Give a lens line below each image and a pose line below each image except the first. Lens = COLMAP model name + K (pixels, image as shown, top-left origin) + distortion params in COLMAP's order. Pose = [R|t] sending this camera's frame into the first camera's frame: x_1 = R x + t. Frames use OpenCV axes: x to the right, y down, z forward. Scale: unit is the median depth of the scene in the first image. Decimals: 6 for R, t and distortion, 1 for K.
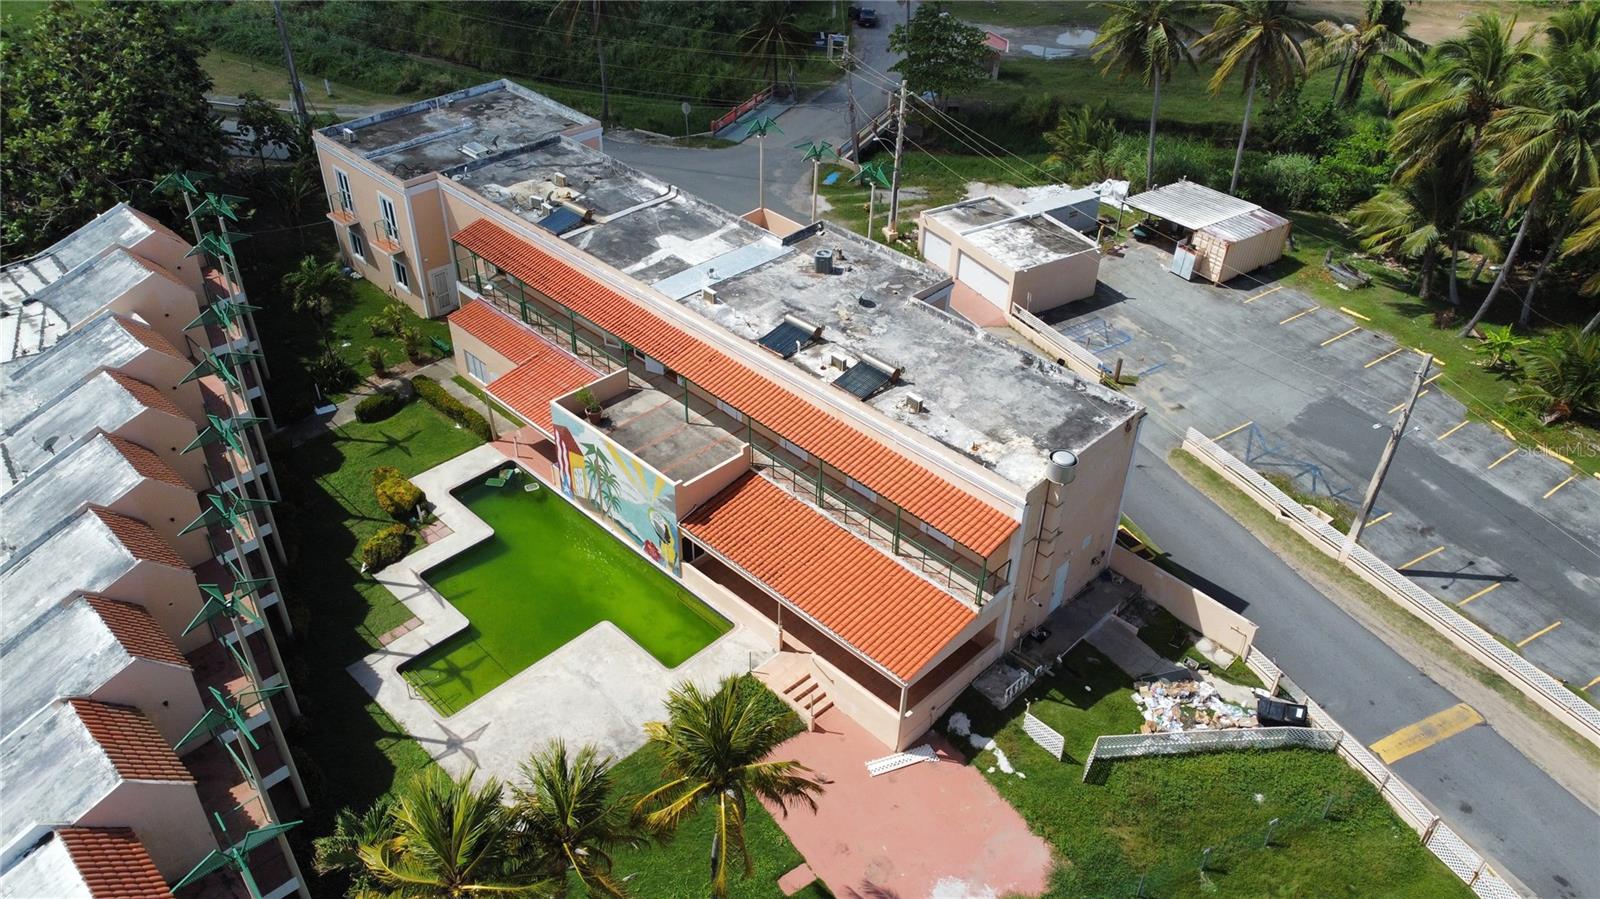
lens RADIAL K [[1169.0, 0, 797.9], [0, 1169.0, 448.3], [0, 0, 1]] dist [0.003912, -0.001221]
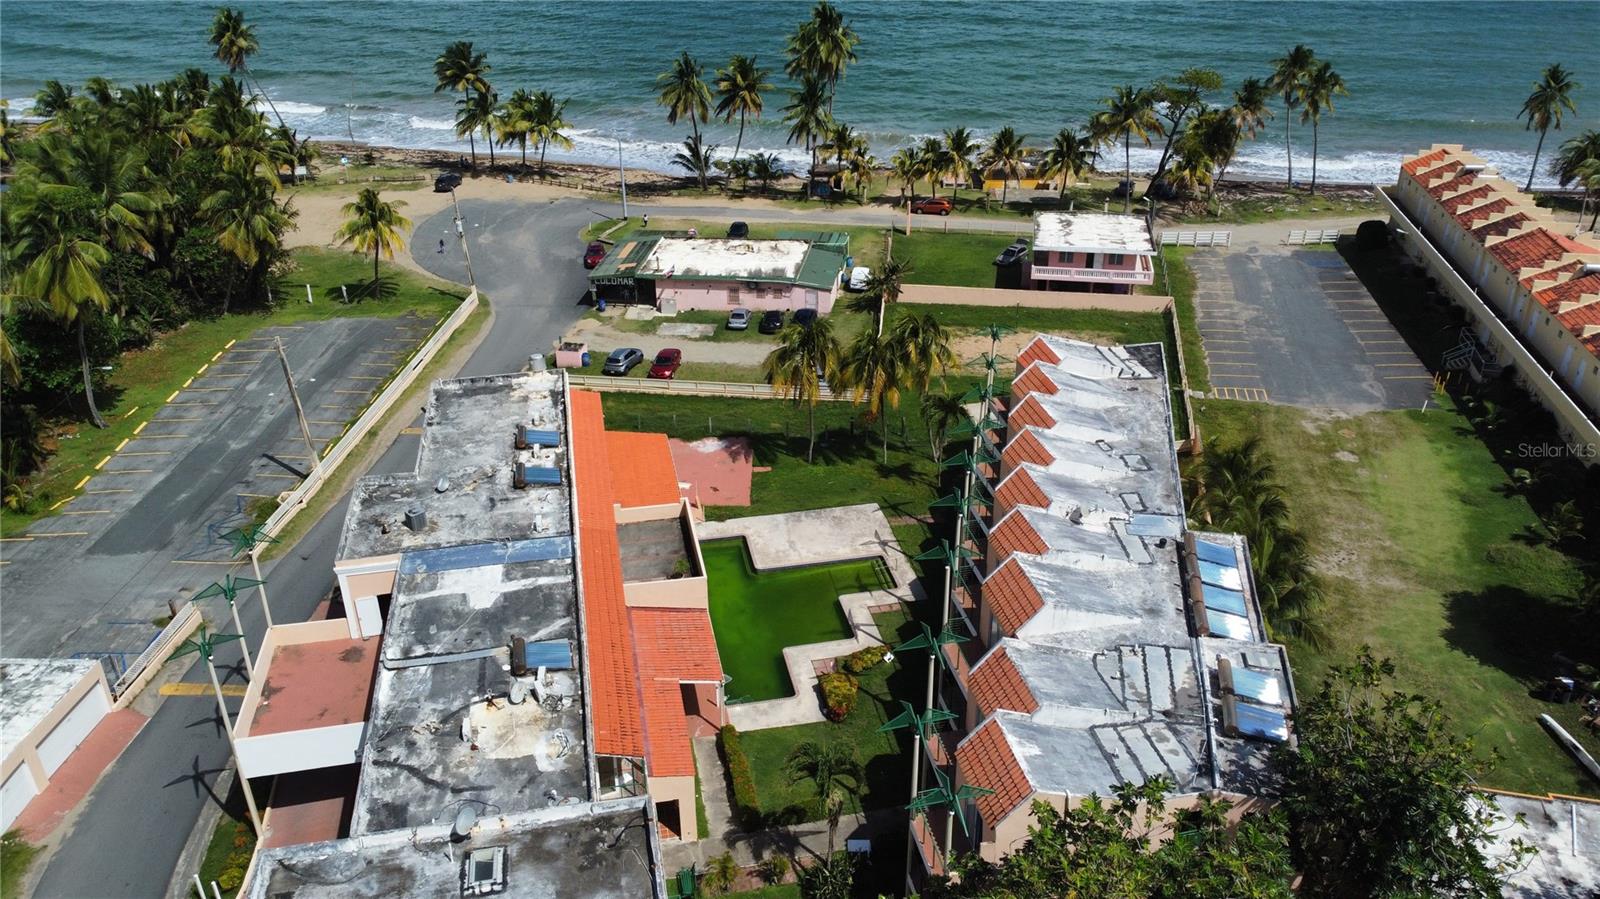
lens RADIAL K [[1169.0, 0, 797.1], [0, 1169.0, 443.1], [0, 0, 1]] dist [0.003912, -0.001221]
pose [[-0.820877, -0.273678, 0.501260, -0.857953], [0.333712, 0.482415, 0.809884, -1.042249], [-0.463463, 0.832091, -0.304674, 1.258805]]
